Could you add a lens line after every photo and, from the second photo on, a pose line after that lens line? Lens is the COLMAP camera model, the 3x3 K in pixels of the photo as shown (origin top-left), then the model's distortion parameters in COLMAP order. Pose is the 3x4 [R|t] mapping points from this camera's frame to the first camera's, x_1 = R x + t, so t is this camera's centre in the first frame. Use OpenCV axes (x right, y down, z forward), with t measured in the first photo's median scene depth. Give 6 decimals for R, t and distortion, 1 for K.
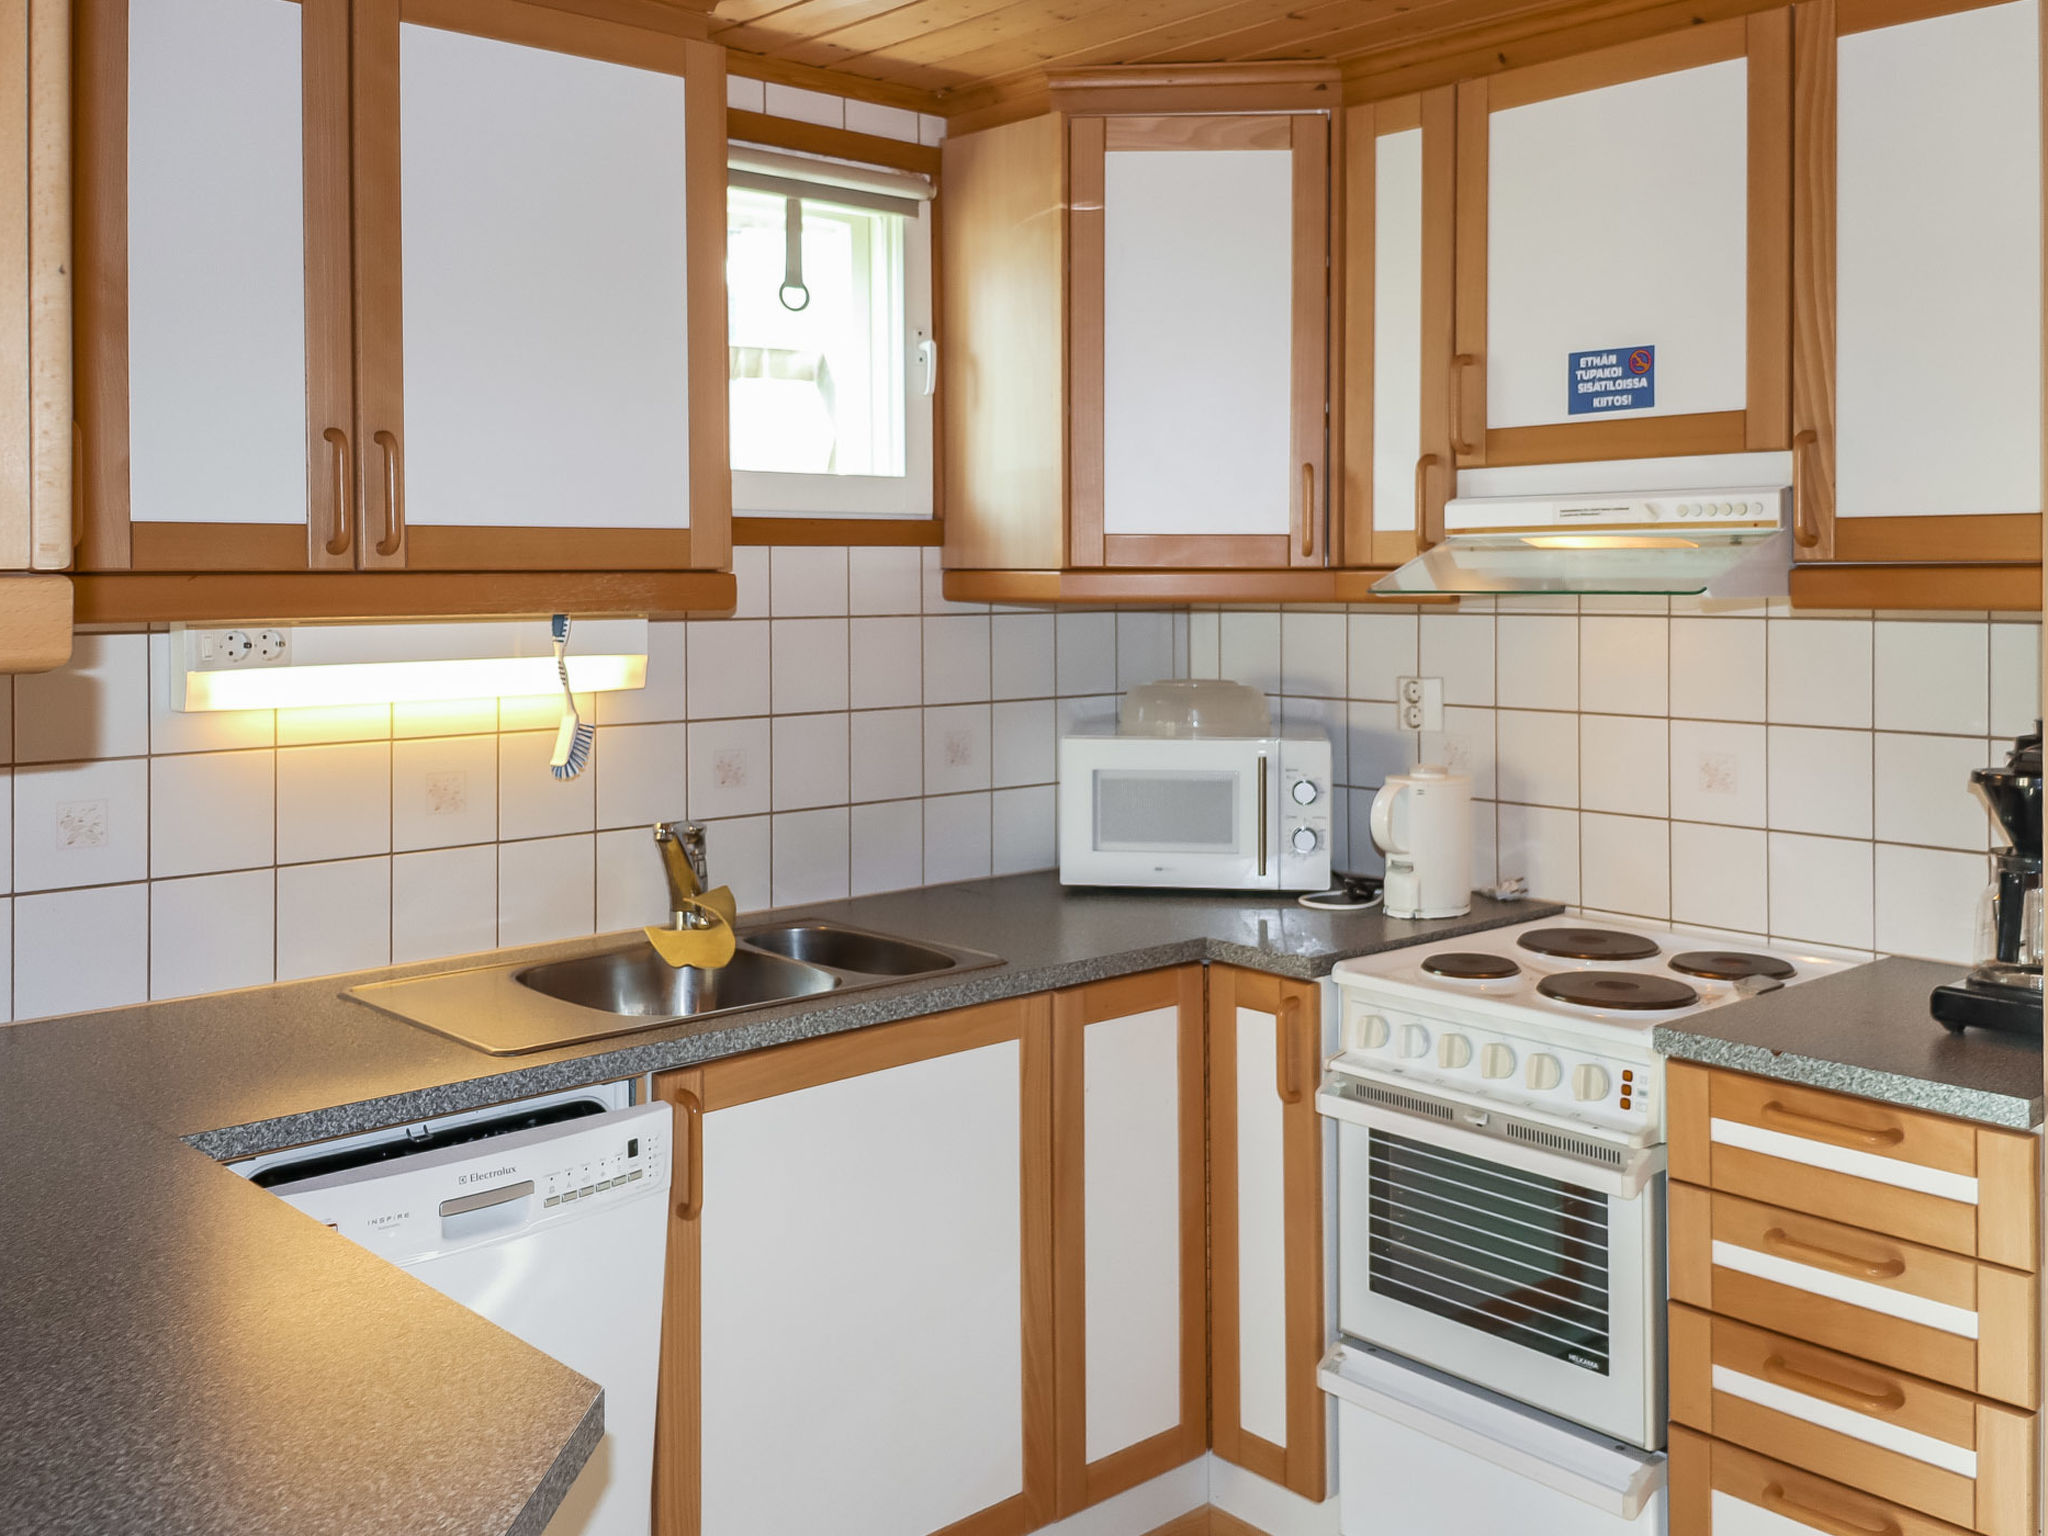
lens RADIAL K [[1879.6, 0, 1025.6], [0, 1879.6, 639.9], [0, 0, 1]] dist [0.111226, -0.102255]
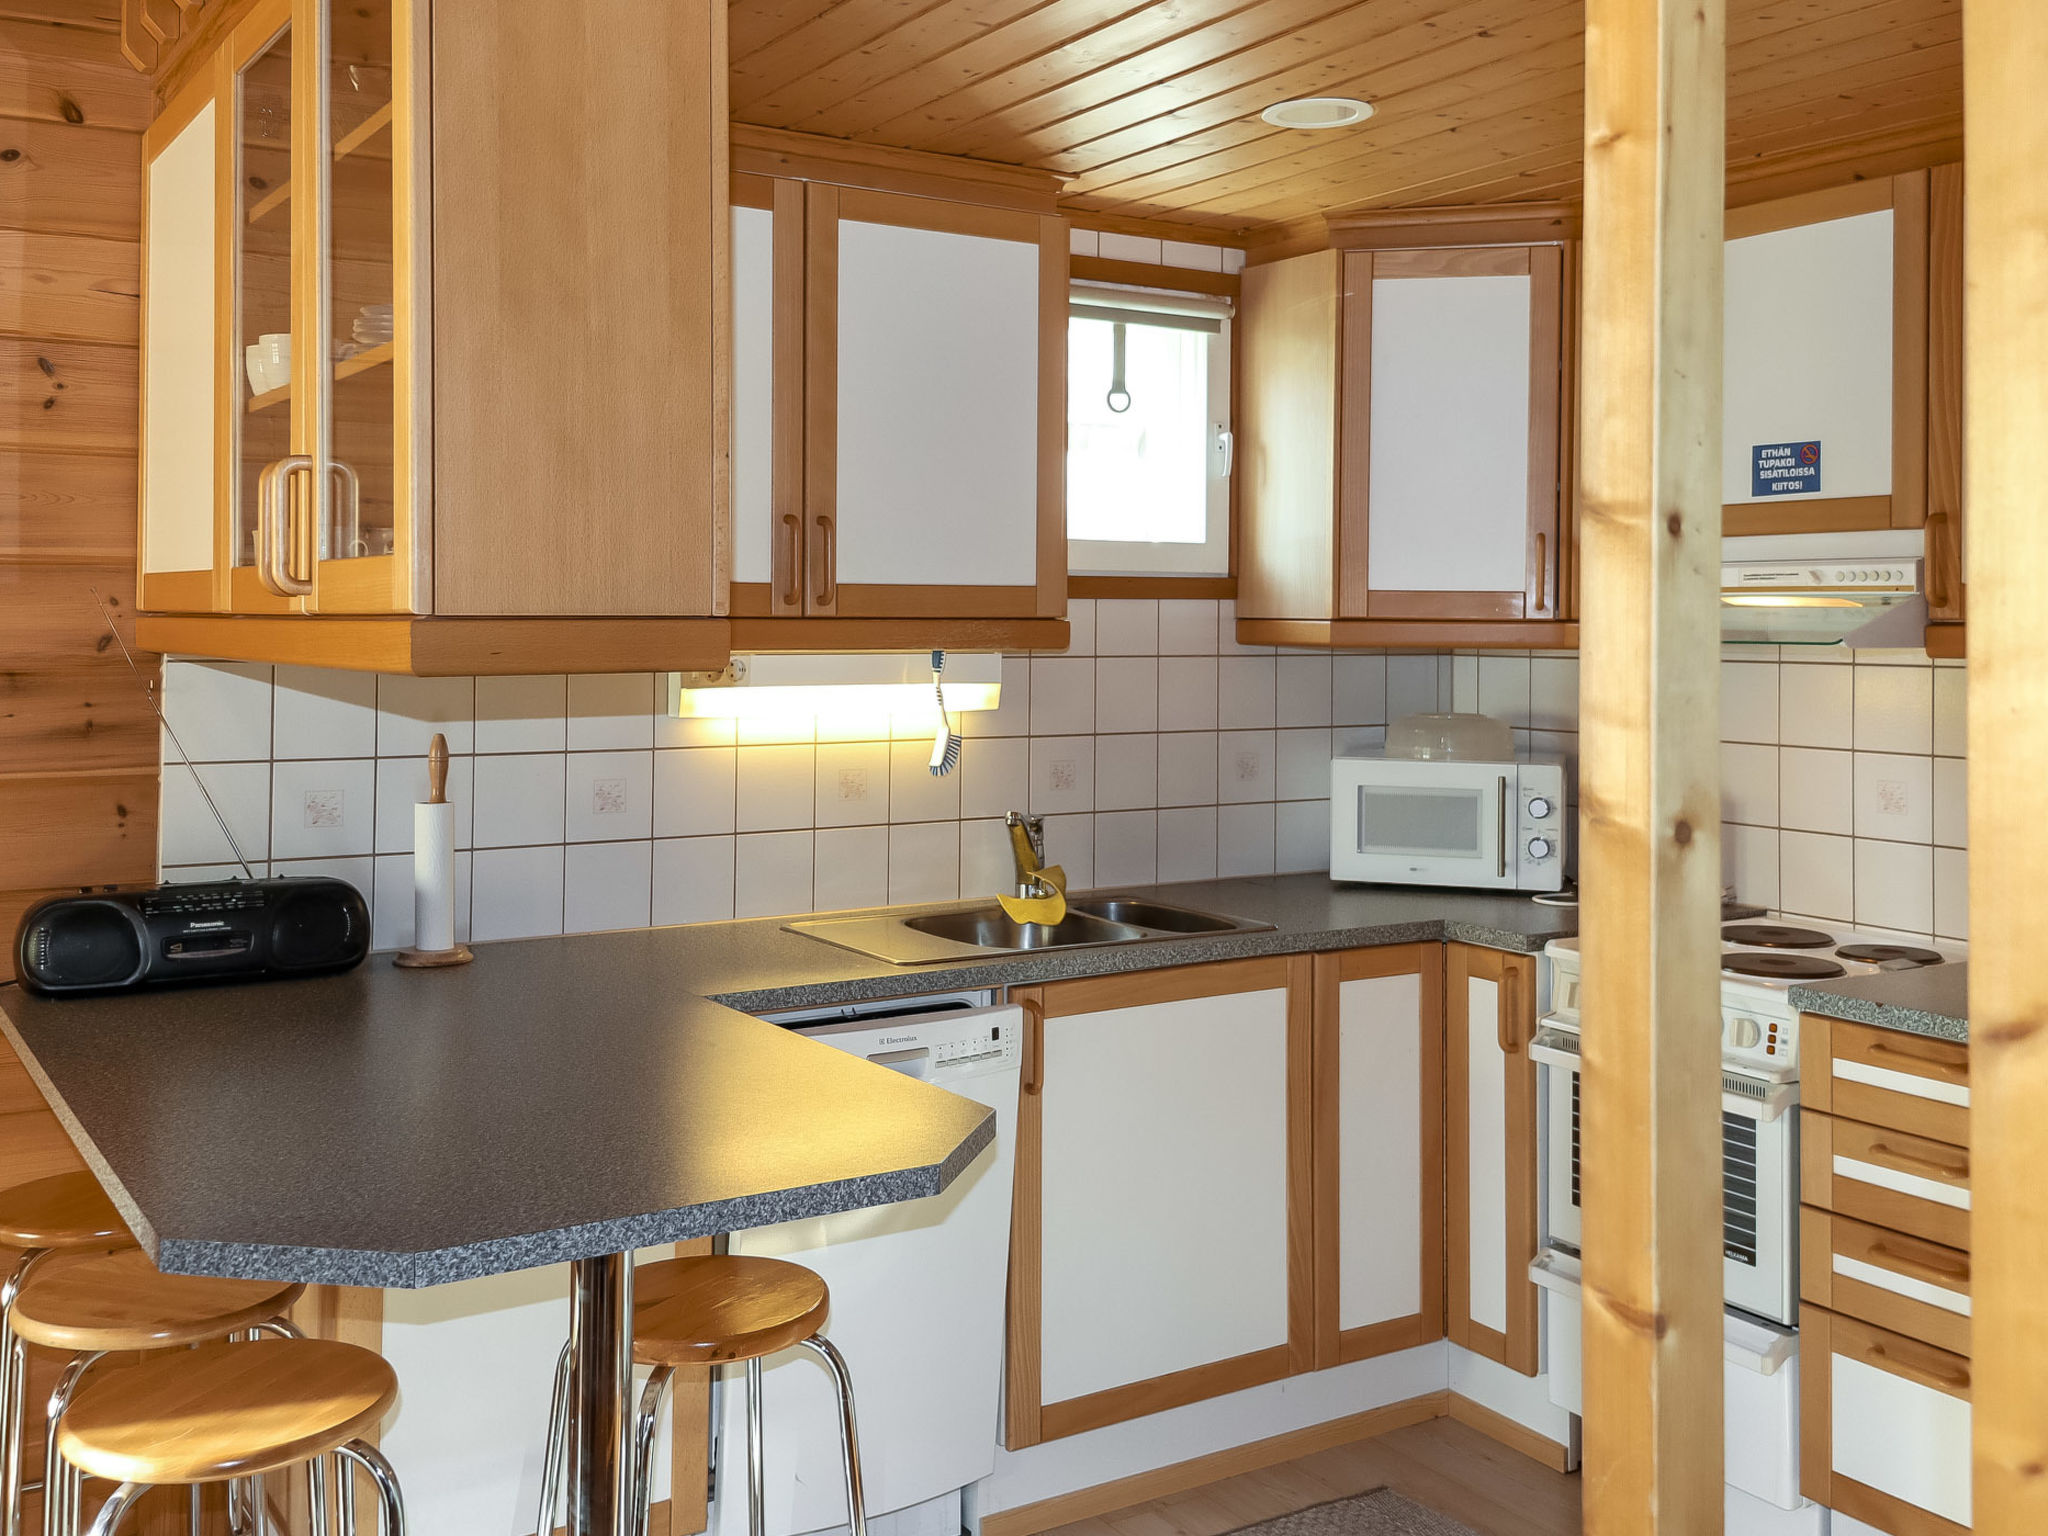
lens RADIAL K [[1879.6, 0, 1025.6], [0, 1879.6, 639.9], [0, 0, 1]] dist [0.111226, -0.102255]
pose [[0.985441, 0.010526, -0.169692, 0.035863], [-0.014780, 0.999607, -0.023828, 0.009206], [0.169374, 0.025989, 0.985209, -0.280570]]
